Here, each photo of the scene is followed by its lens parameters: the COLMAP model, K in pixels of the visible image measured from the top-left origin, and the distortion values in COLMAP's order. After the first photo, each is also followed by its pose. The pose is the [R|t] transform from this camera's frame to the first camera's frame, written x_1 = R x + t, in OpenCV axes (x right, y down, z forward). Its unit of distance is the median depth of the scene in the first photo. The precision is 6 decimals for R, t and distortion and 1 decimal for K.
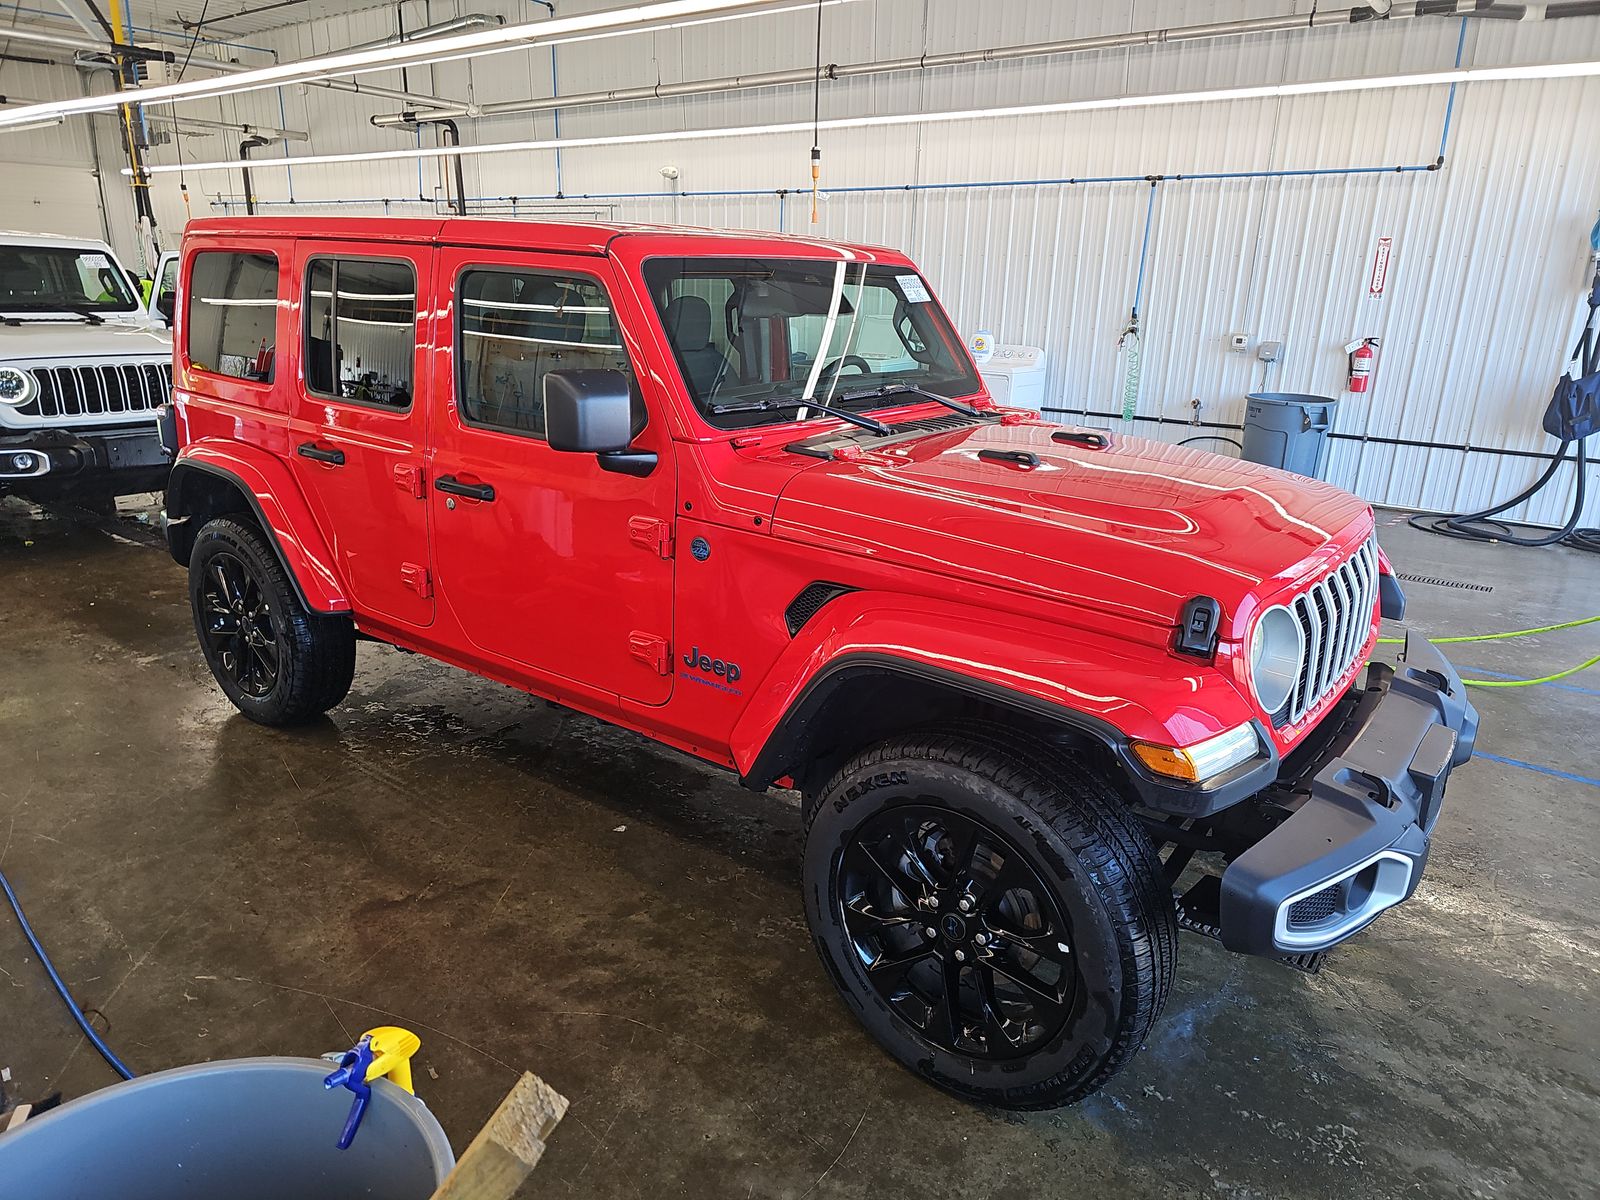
lens RADIAL K [[1073.2, 0, 799.4], [0, 1073.2, 590.6], [0, 0, 1]] dist [0.059408, -0.051984]
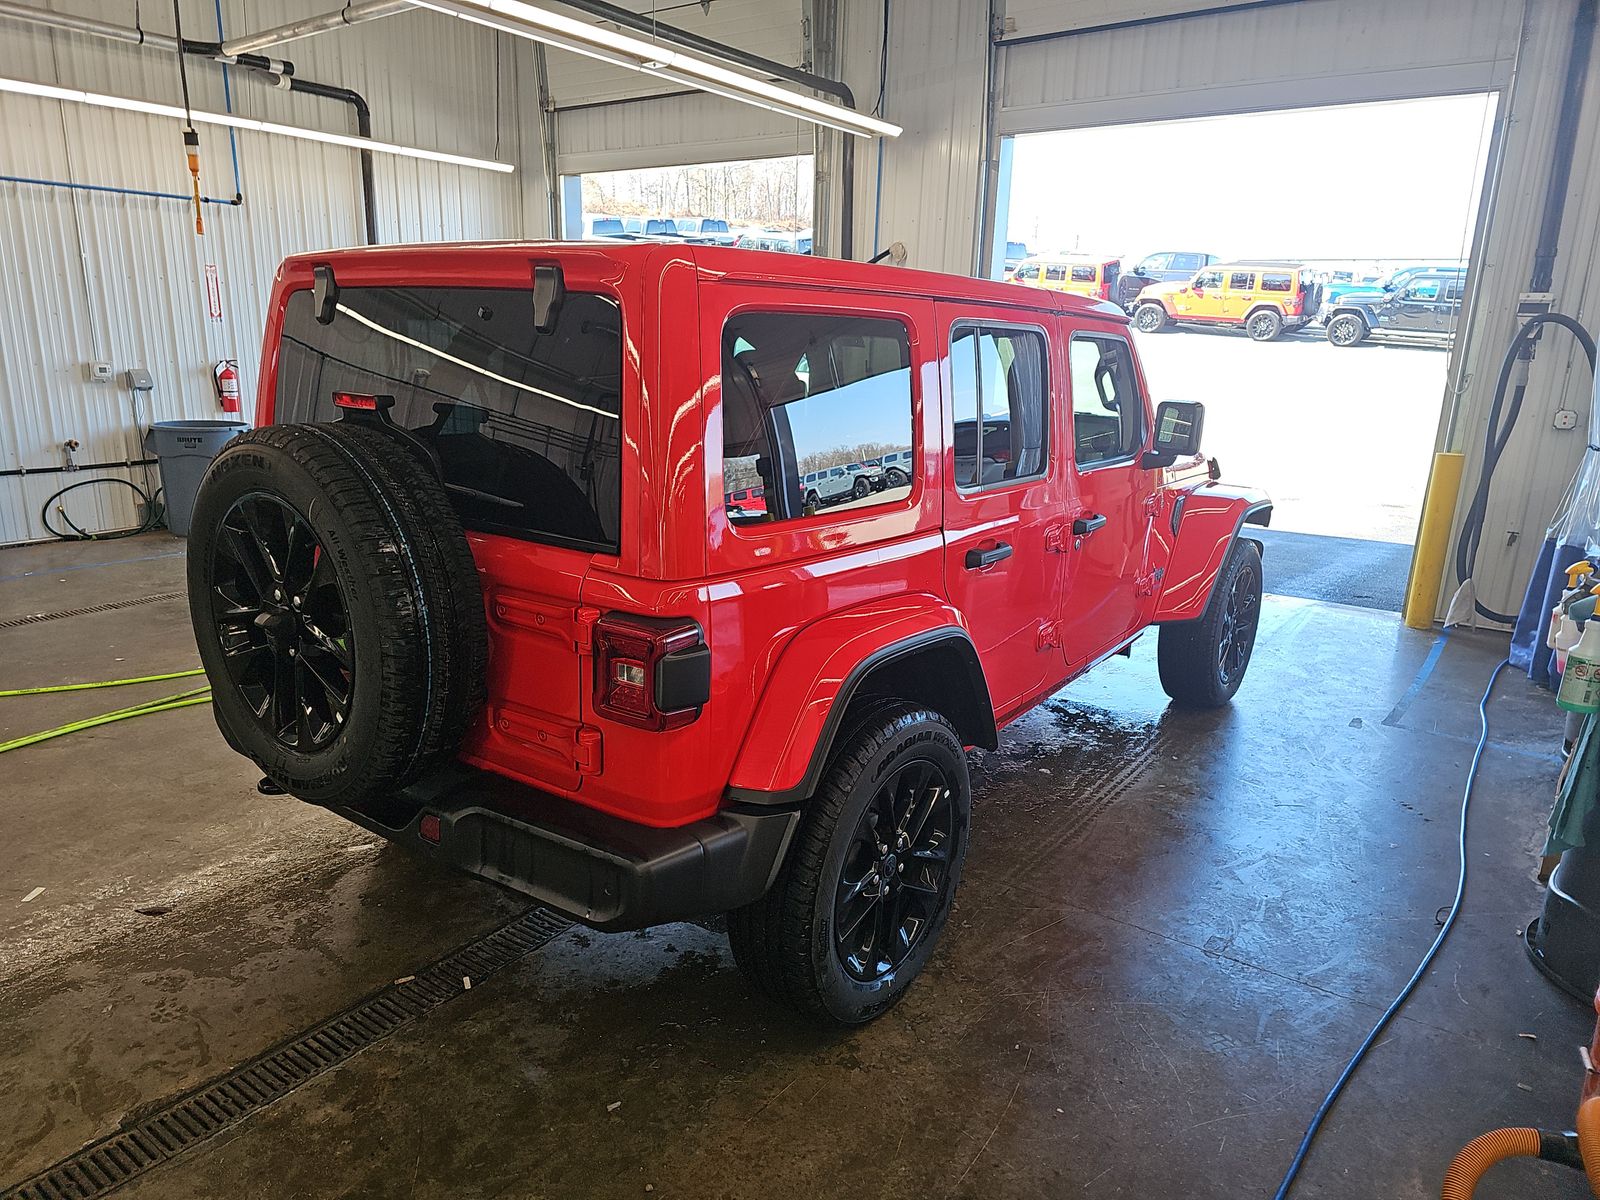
lens RADIAL K [[1073.2, 0, 799.4], [0, 1073.2, 590.6], [0, 0, 1]] dist [0.059408, -0.051984]
pose [[-0.018895, -0.265467, 0.963935, -0.845106], [0.247561, 0.932843, 0.261757, -0.250360], [-0.968688, 0.243578, 0.048093, 0.723389]]
